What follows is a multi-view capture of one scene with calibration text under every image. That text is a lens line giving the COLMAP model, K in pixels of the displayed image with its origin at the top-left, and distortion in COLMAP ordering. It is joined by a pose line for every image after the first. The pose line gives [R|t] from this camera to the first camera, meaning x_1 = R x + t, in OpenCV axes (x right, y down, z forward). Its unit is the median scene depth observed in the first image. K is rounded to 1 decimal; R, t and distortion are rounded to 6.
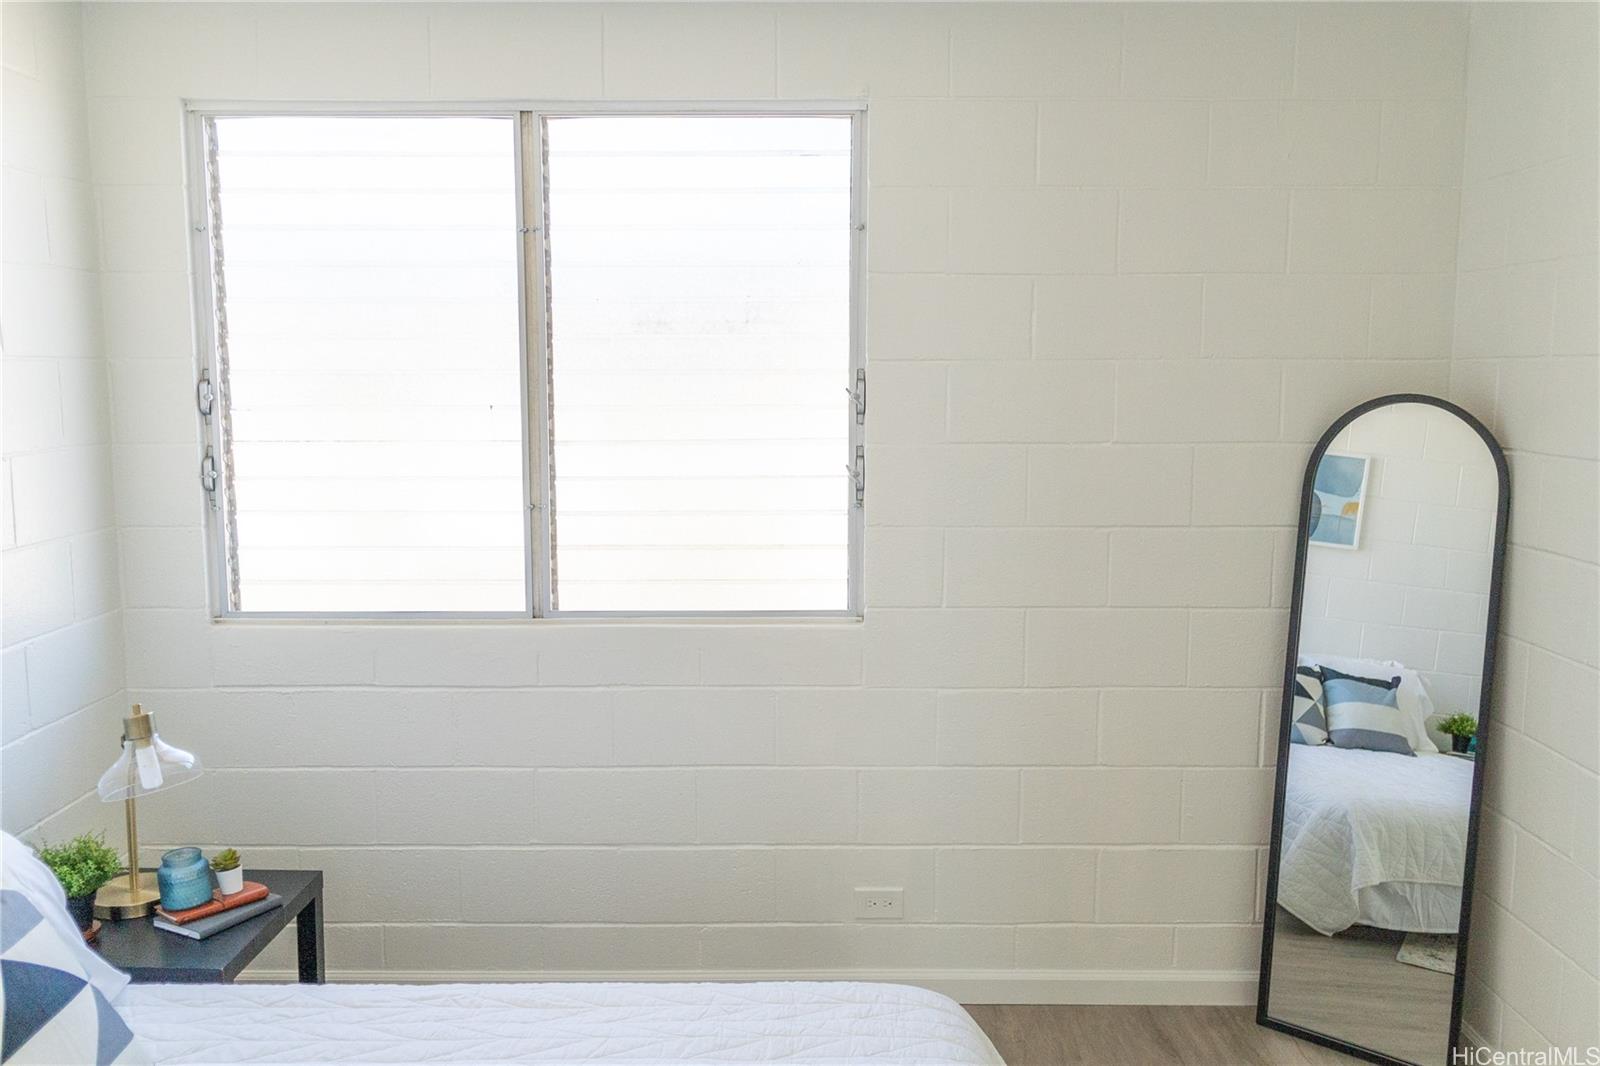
lens RADIAL K [[1314.4, 0, 800.0], [0, 1314.4, 533.0], [0, 0, 1]] dist [0.000921, -0.002152]
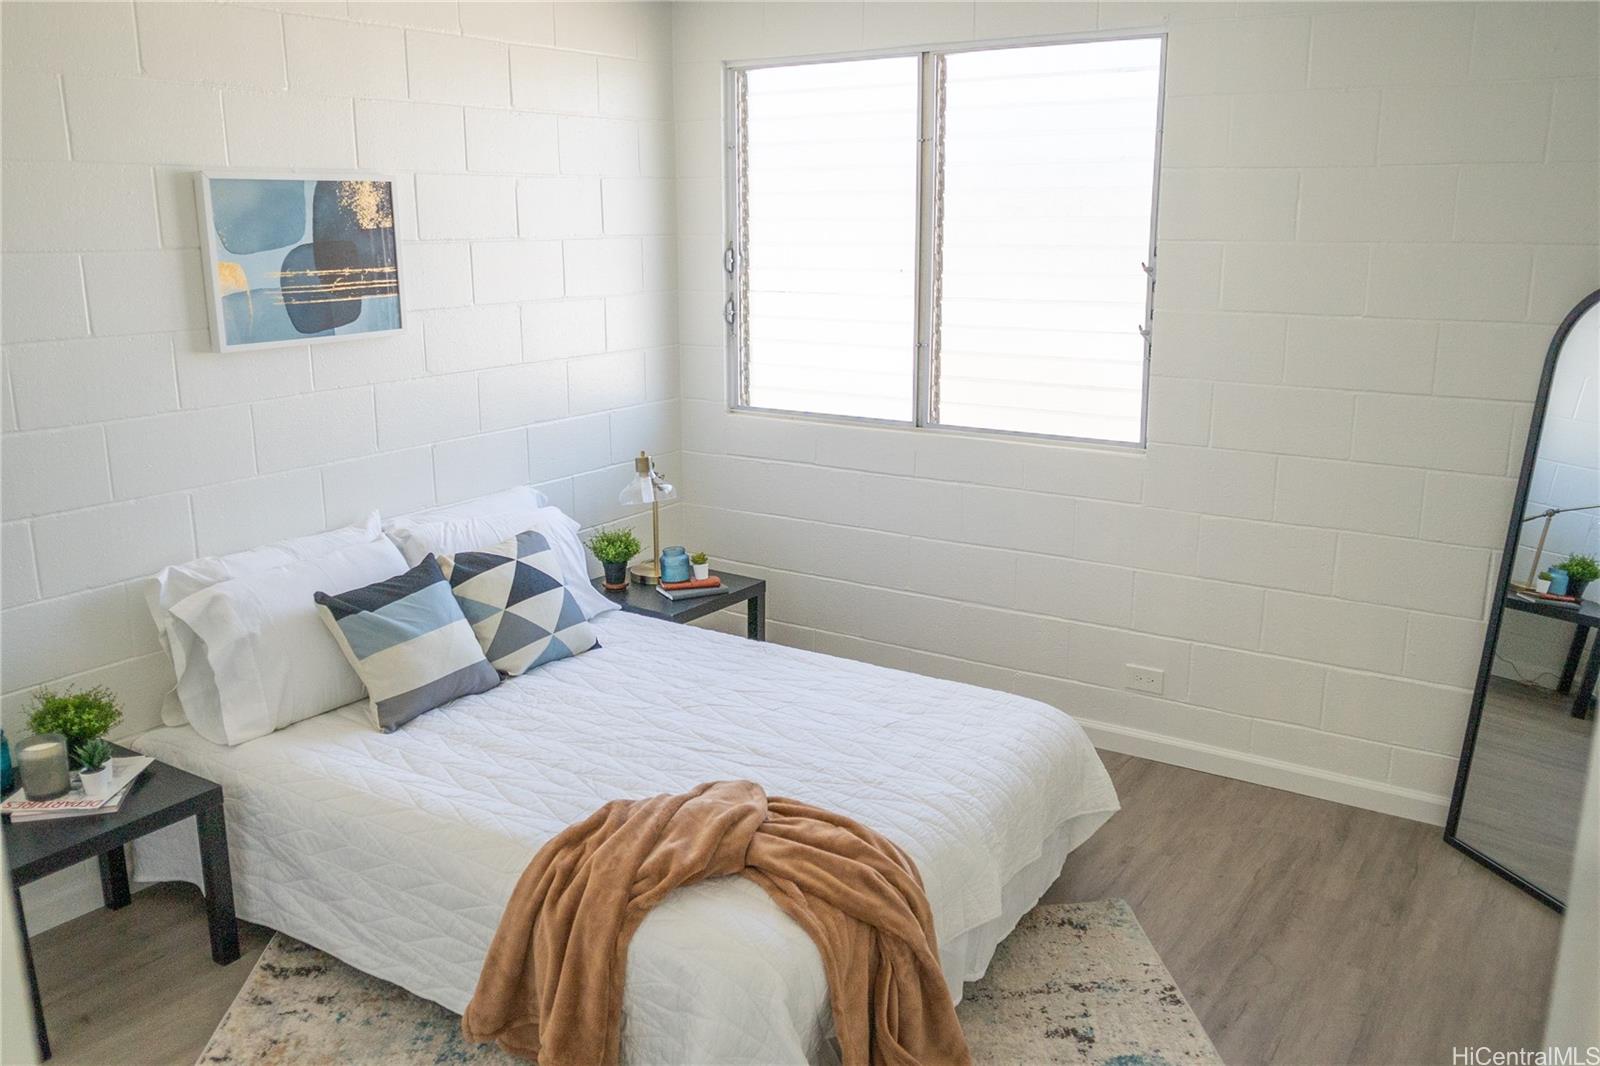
lens RADIAL K [[1317.1, 0, 800.0], [0, 1317.1, 533.0], [0, 0, 1]] dist [-0.075855, 0.002341]
pose [[0.823884, 0.128969, -0.551890, 0.476413], [-0.067293, 0.989137, 0.130690, 0.003097], [0.562749, -0.070535, 0.823613, -0.209190]]
